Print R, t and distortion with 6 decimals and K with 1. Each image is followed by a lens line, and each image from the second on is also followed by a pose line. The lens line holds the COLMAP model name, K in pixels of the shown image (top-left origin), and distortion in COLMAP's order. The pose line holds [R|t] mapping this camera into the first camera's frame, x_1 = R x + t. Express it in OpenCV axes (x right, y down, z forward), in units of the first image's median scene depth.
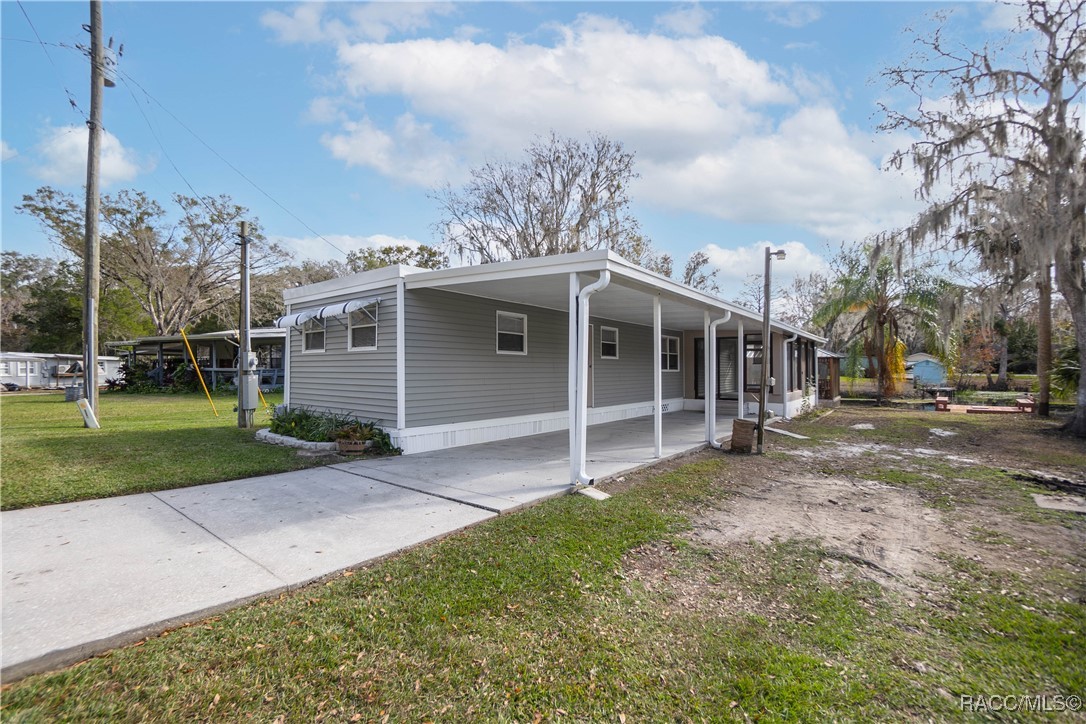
lens RADIAL K [[487.3, 0, 540.8], [0, 487.3, 368.5], [0, 0, 1]] dist [-0.046040, 0.017975]
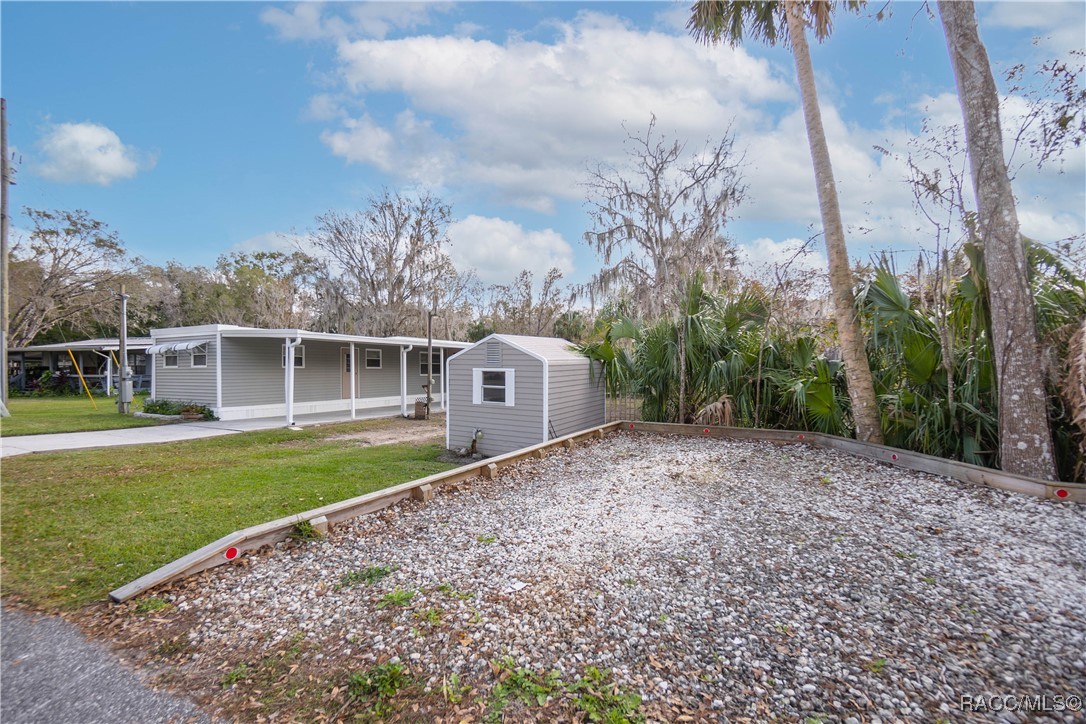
lens RADIAL K [[487.3, 0, 540.8], [0, 487.3, 368.5], [0, 0, 1]] dist [-0.046040, 0.017975]
pose [[0.979092, -0.006686, 0.203307, 0.262220], [0.007041, 0.999975, -0.001022, -0.010233], [-0.203295, 0.002432, 0.979114, -0.514967]]
